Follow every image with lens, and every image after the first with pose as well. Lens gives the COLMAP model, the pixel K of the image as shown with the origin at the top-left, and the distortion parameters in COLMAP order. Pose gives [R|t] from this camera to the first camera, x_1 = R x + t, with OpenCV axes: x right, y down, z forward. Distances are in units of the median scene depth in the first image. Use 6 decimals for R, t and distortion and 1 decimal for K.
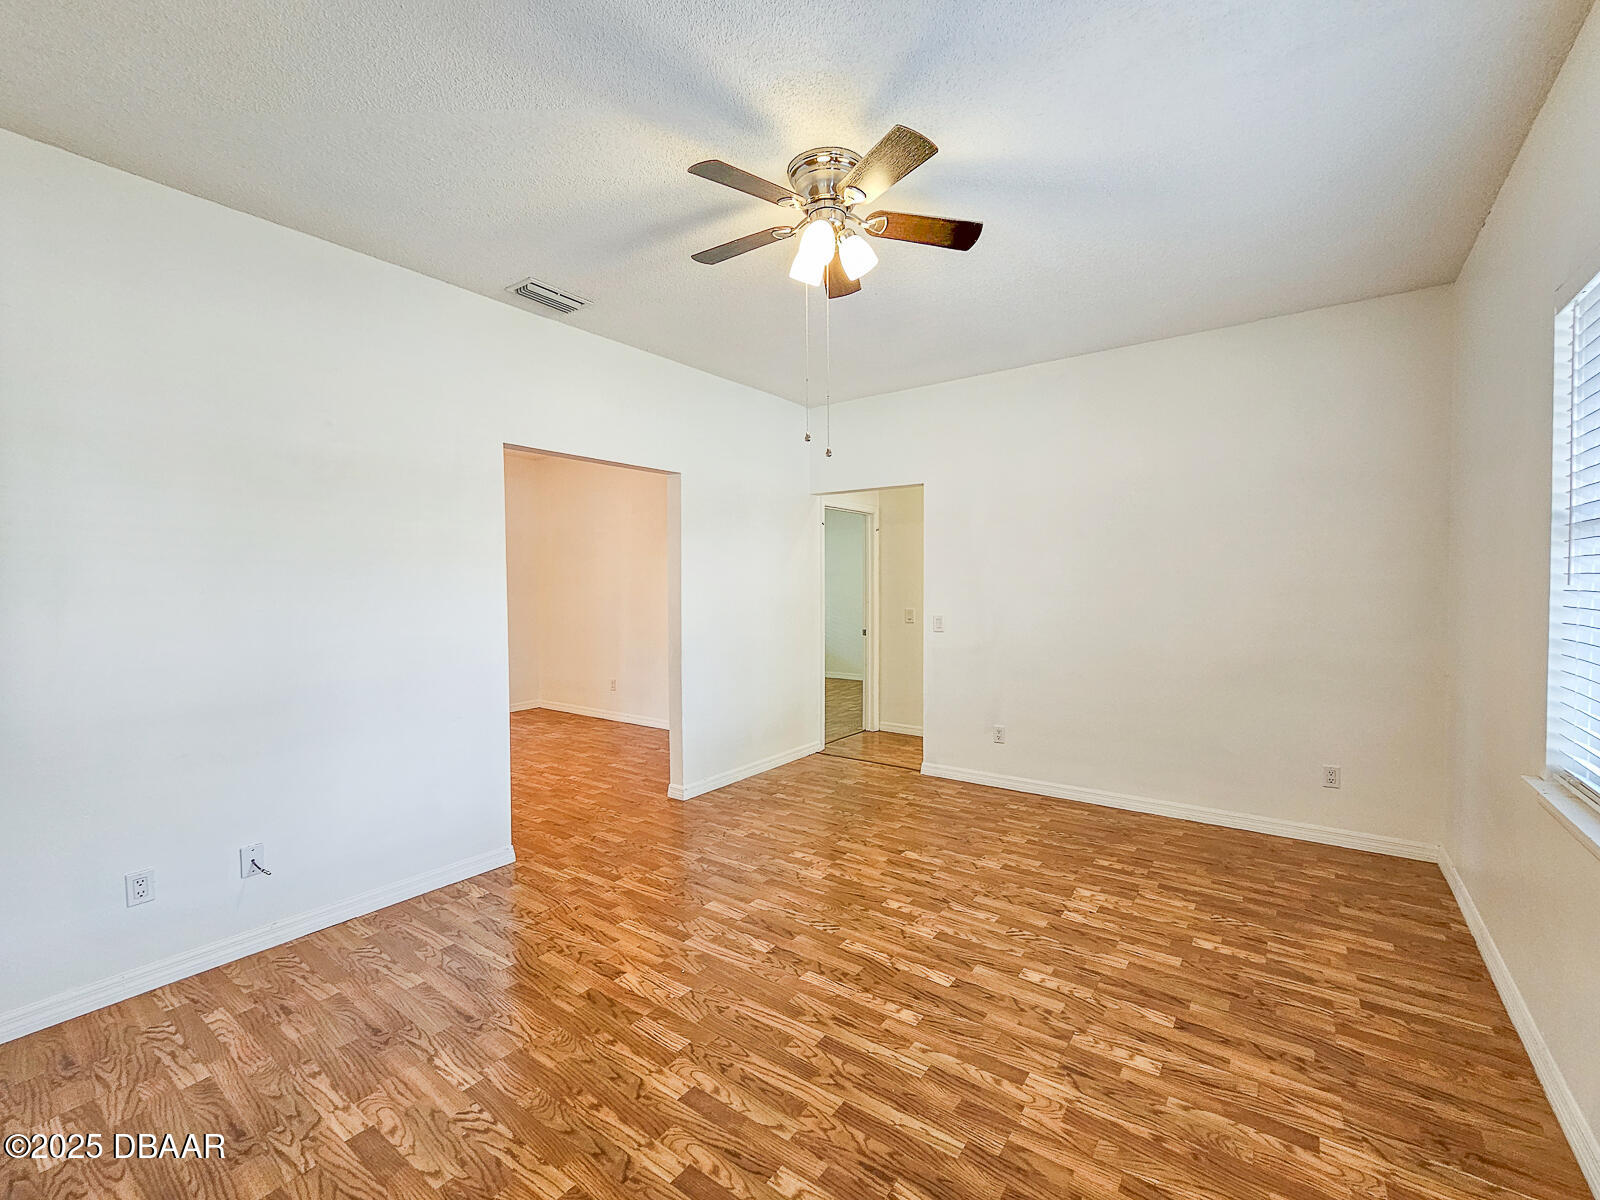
lens RADIAL K [[691.5, 0, 797.3], [0, 691.5, 596.5], [0, 0, 1]] dist [0.001000, -0.001038]
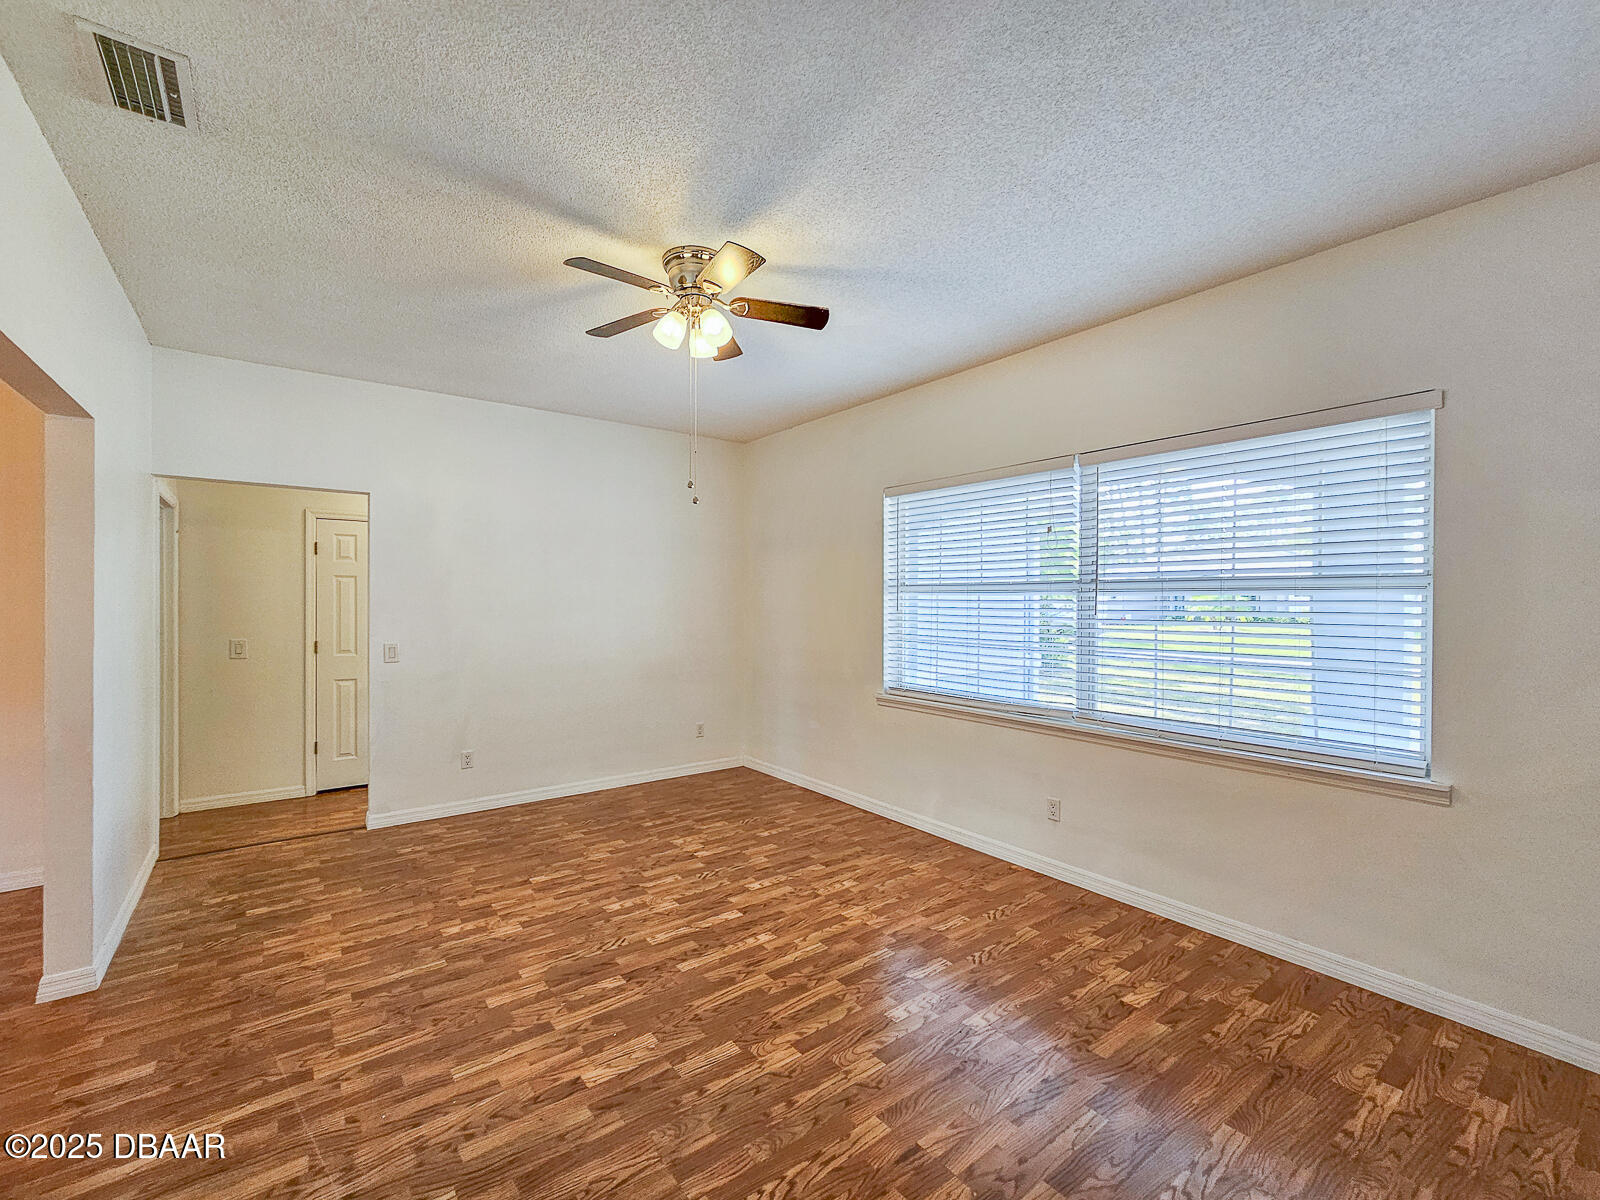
lens RADIAL K [[687.2, 0, 781.9], [0, 687.2, 609.5], [0, 0, 1]] dist [-0.001386, 0.000631]
pose [[0.288875, -0.004972, 0.957354, -0.784159], [0.014268, 0.999898, 0.000888, -0.016701], [-0.957260, 0.013403, 0.288916, 0.416328]]
